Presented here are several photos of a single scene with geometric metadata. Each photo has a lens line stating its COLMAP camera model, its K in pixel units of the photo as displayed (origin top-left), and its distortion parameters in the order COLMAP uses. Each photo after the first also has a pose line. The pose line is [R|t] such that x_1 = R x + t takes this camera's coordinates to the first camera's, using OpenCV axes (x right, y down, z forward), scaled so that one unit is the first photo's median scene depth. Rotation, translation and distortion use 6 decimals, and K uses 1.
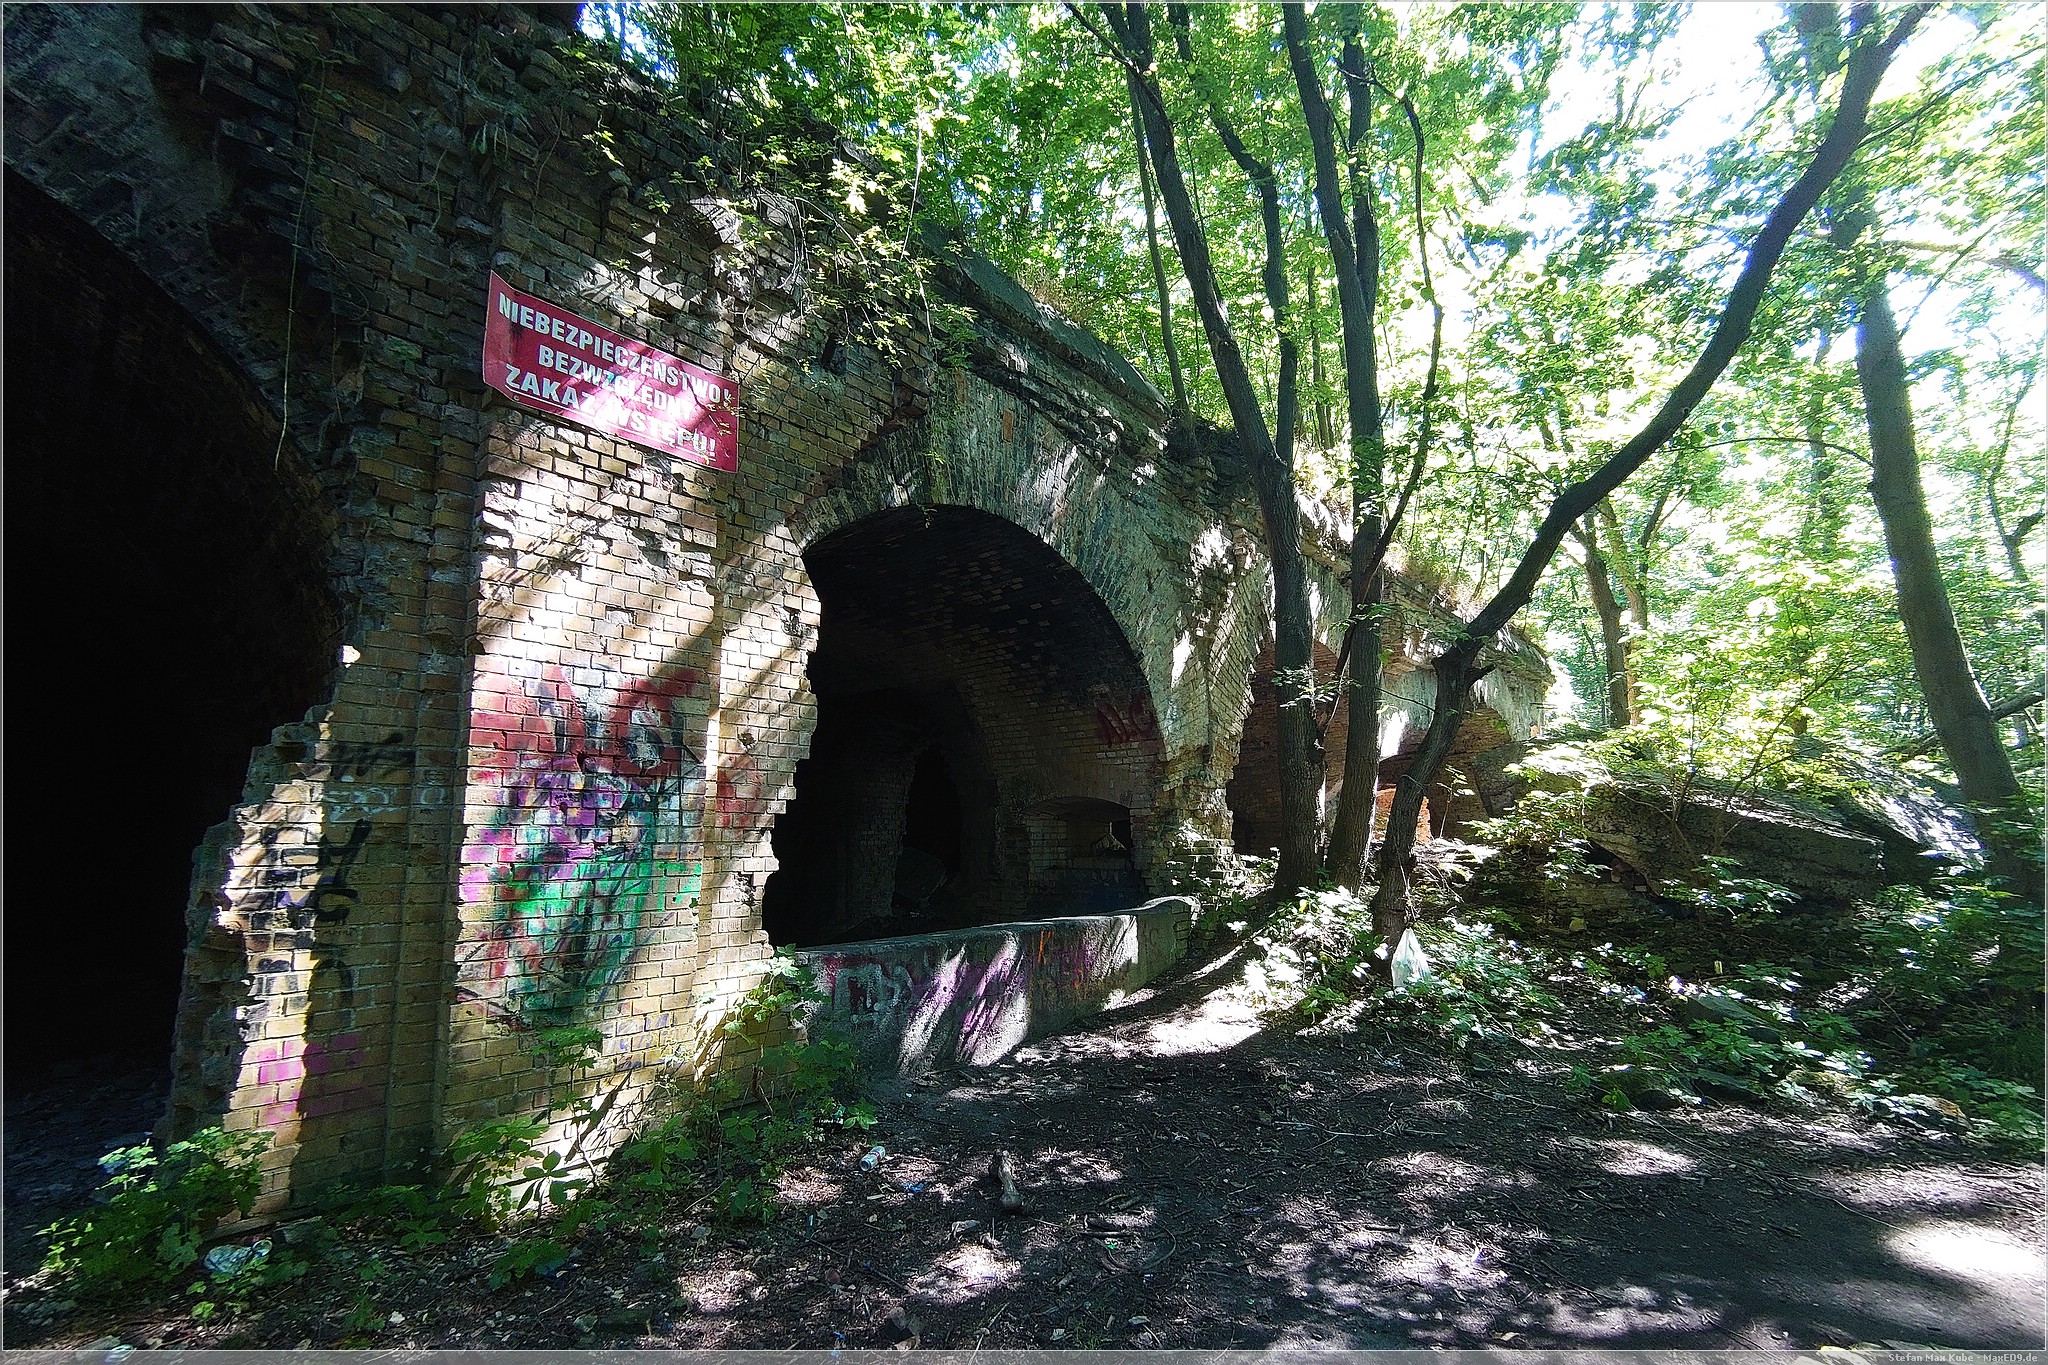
lens RADIAL K [[913.1, 0, 1058.1], [0, 913.1, 731.3], [0, 0, 1]] dist [-0.002458, 0.000658]
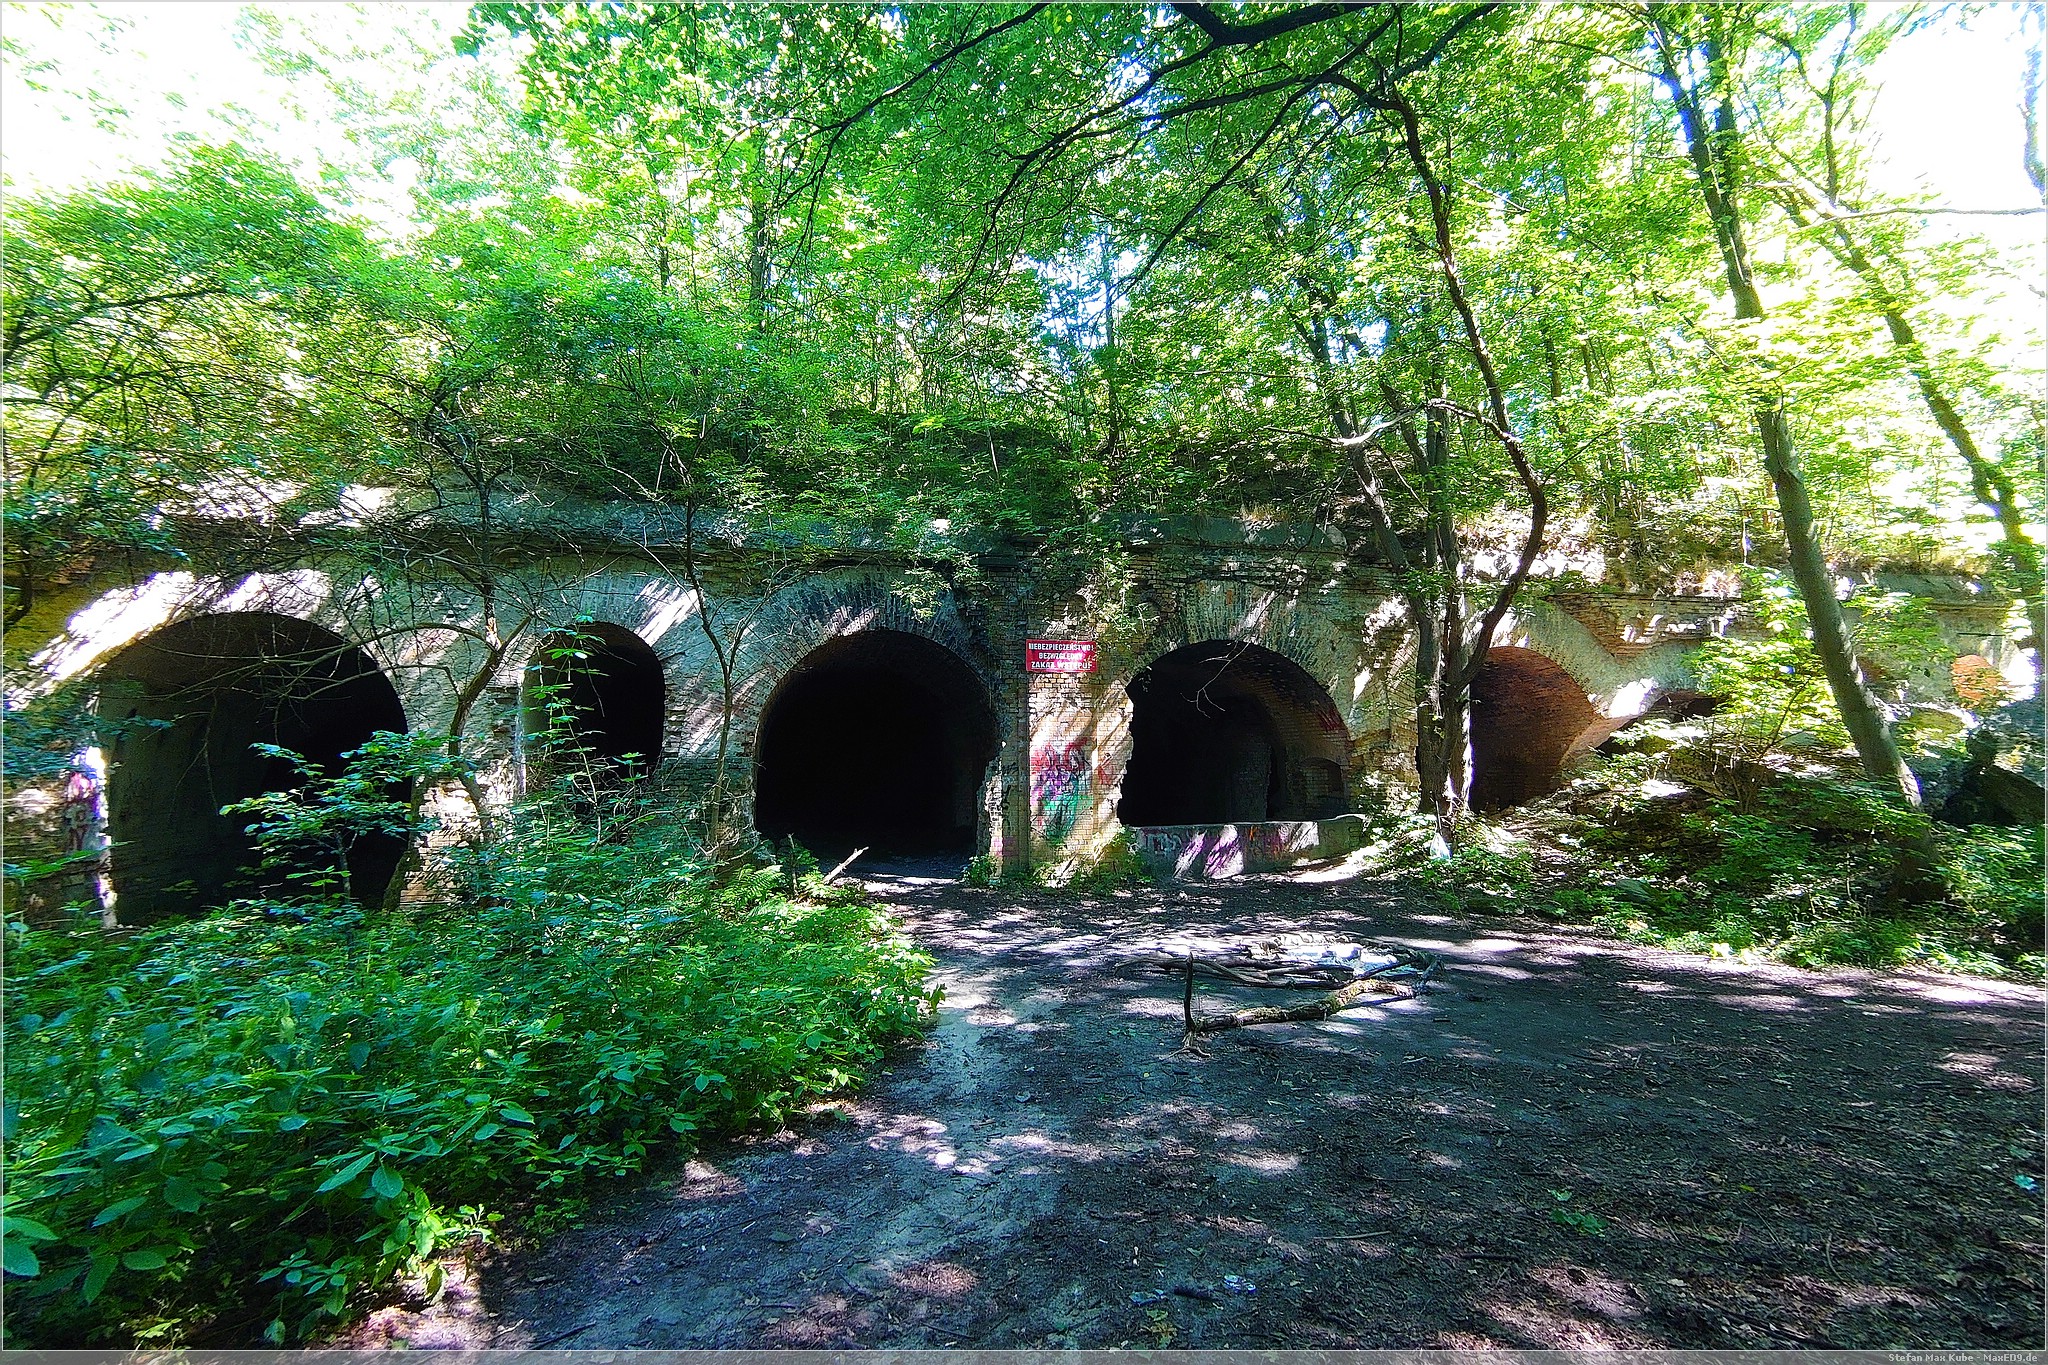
lens RADIAL K [[913.1, 0, 1036.4], [0, 913.1, 678.4], [0, 0, 1]] dist [-0.002458, 0.000658]
pose [[0.828751, -0.051307, -0.557261, 1.074564], [0.069894, 0.997481, 0.012108, -0.275322], [0.555236, -0.048984, 0.830249, -1.508979]]
